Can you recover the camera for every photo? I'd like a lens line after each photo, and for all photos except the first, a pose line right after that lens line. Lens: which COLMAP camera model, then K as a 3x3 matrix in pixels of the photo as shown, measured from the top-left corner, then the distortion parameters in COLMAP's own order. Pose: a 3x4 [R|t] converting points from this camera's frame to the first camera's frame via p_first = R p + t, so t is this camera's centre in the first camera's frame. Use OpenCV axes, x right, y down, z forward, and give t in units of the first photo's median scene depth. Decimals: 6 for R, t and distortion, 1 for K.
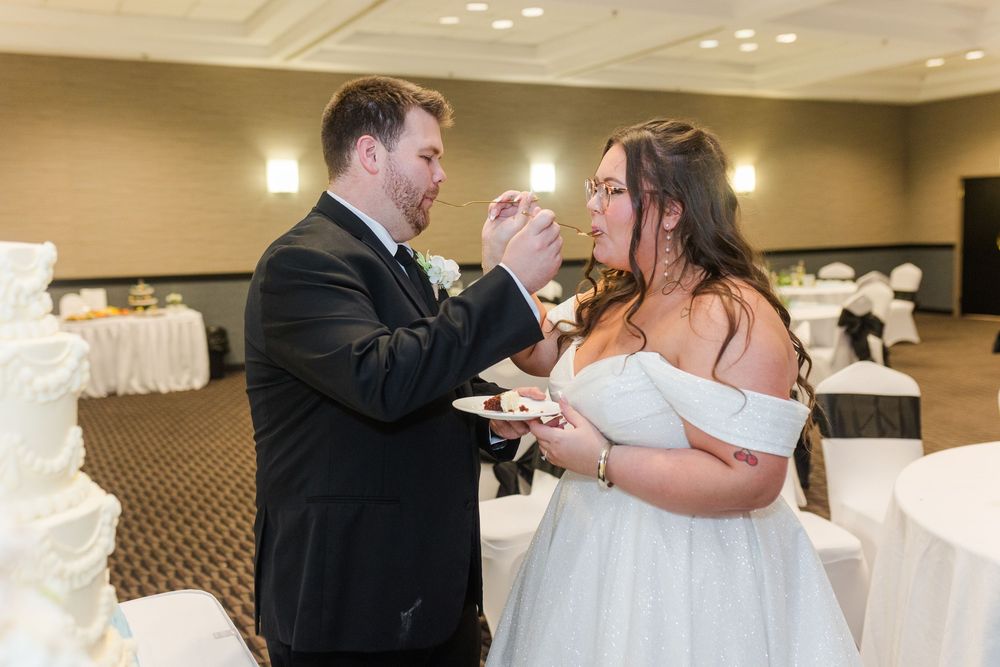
lens RADIAL K [[938.8, 0, 485.3], [0, 938.8, 331.2], [0, 0, 1]] dist [-0.003949, -0.001885]
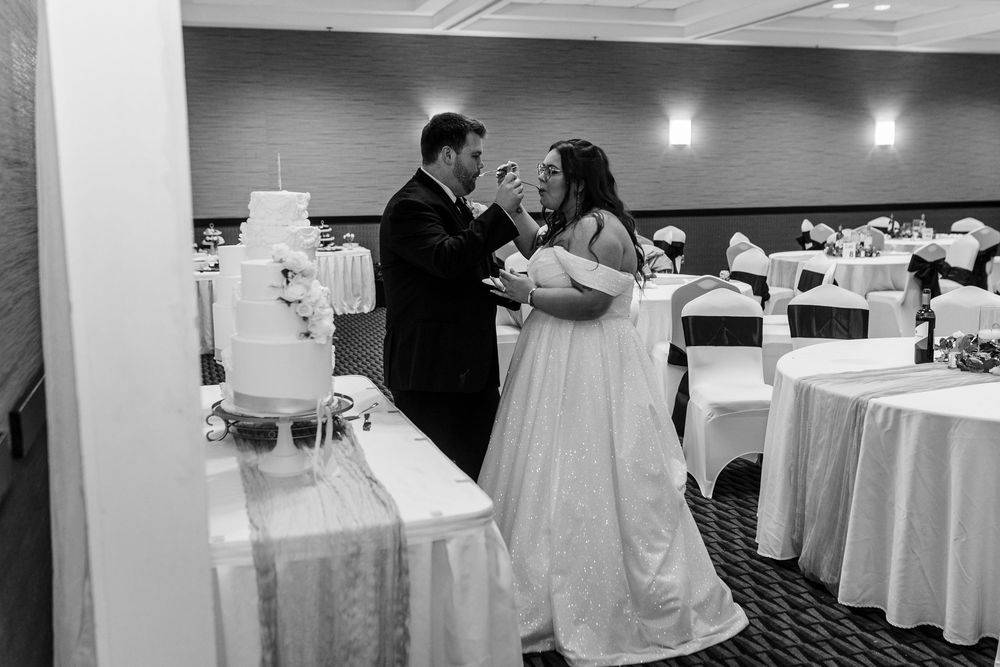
lens RADIAL K [[938.8, 0, 485.3], [0, 938.8, 331.2], [0, 0, 1]] dist [-0.003949, -0.001885]
pose [[0.984522, 0.039243, -0.170810, 0.067131], [-0.029749, 0.997885, 0.057794, 0.016444], [0.172717, -0.051818, 0.983608, -0.211300]]
